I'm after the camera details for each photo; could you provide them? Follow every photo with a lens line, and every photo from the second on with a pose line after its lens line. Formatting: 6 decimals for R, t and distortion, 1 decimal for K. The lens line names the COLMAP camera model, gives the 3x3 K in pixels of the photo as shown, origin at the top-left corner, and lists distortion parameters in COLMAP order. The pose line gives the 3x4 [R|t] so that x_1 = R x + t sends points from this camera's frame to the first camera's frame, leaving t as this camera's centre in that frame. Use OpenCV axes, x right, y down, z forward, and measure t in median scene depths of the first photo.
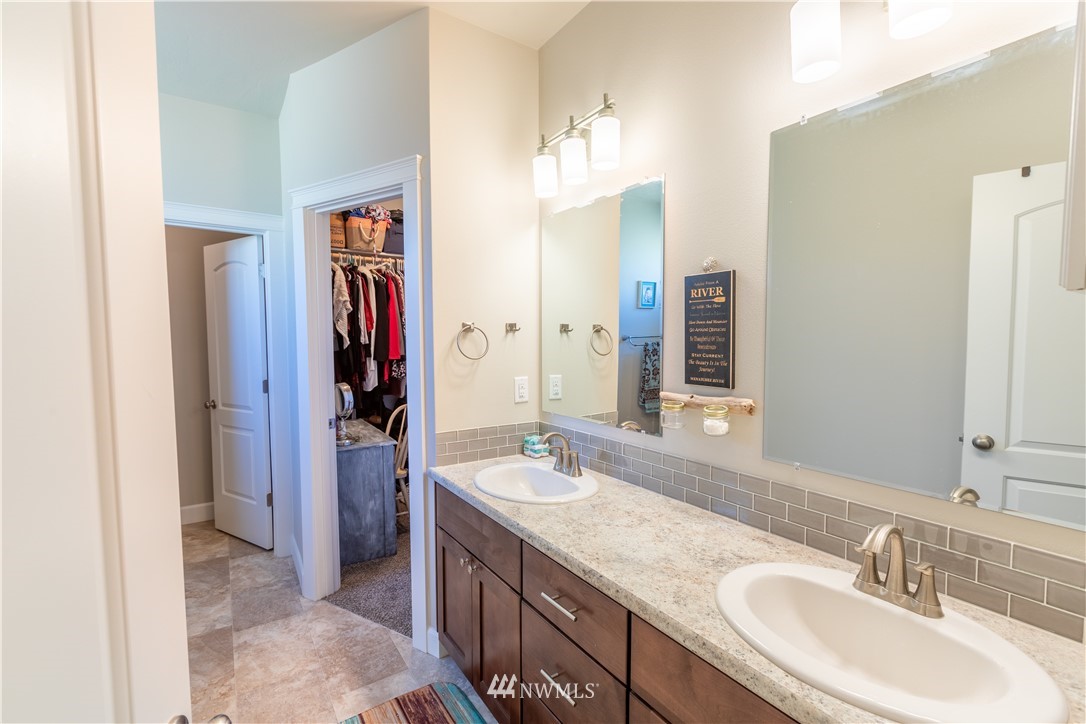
lens RADIAL K [[482.2, 0, 540.3], [0, 482.2, 363.4], [0, 0, 1]] dist [0.001054, -0.000470]
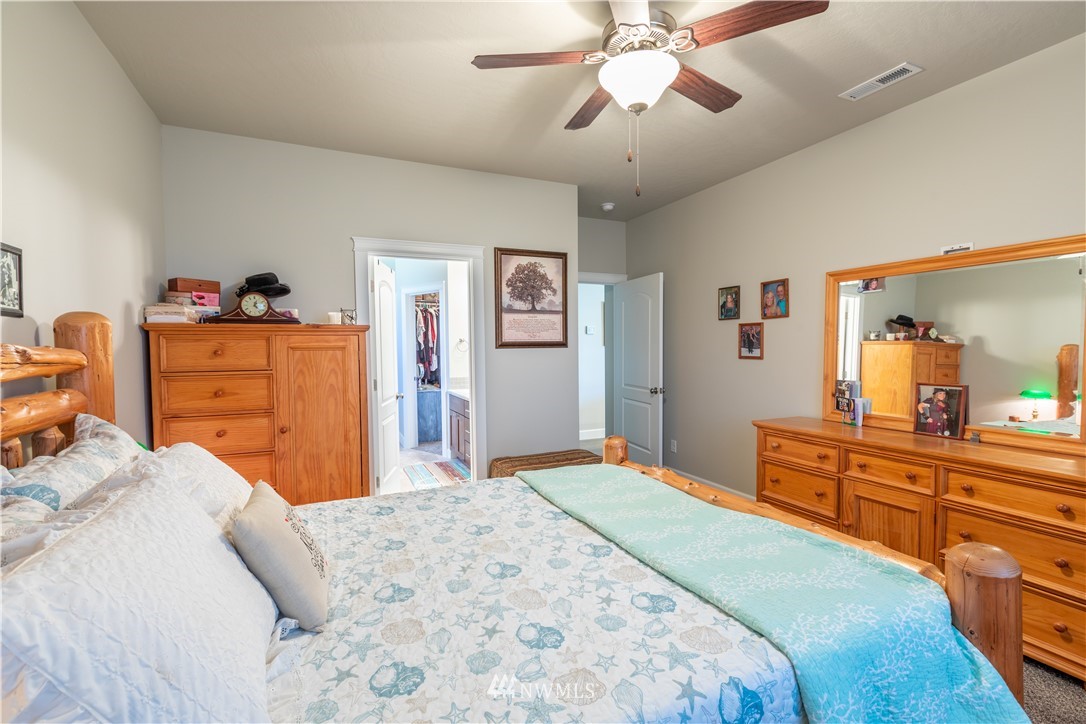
lens RADIAL K [[482.2, 0, 540.3], [0, 482.2, 363.4], [0, 0, 1]] dist [0.001054, -0.000470]
pose [[0.987986, 0.002402, -0.154526, 0.406693], [-0.004457, 0.999906, -0.012958, 0.052677], [0.154481, 0.013491, 0.987904, -0.938924]]
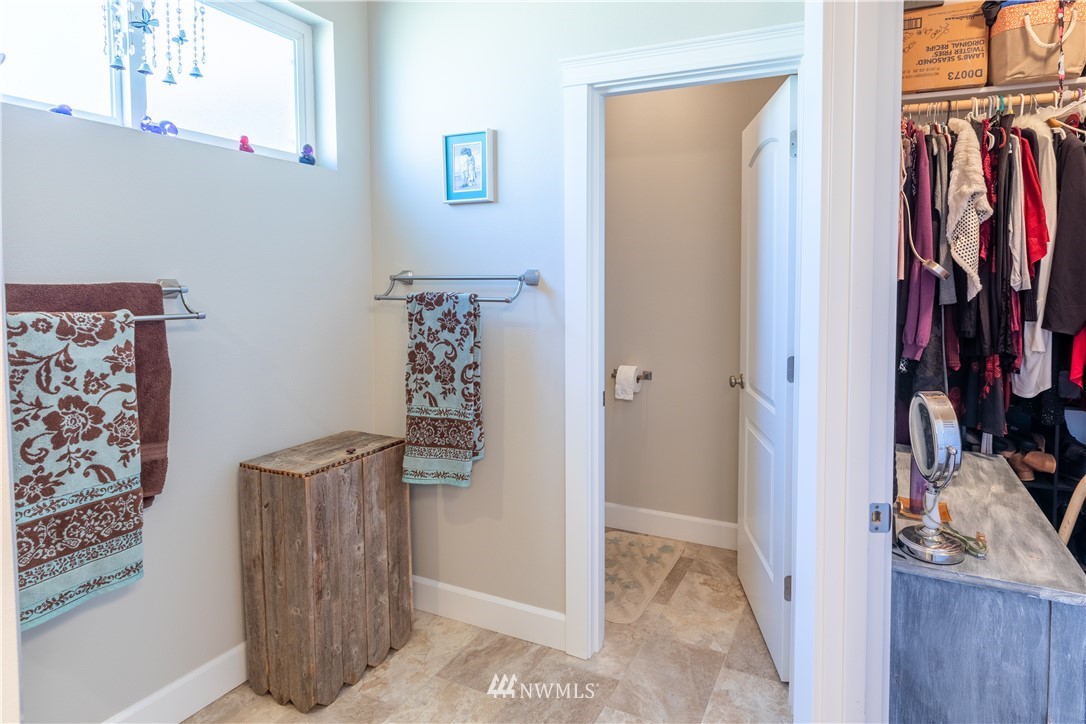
lens RADIAL K [[584.1, 0, 617.3], [0, 584.1, 303.9], [0, 0, 1]] dist [0.017766, -0.010801]
pose [[0.560124, 0.039817, -0.827452, -0.130014], [-0.047419, 0.998748, 0.015961, -0.019422], [0.827051, 0.030297, 0.561310, 0.405275]]
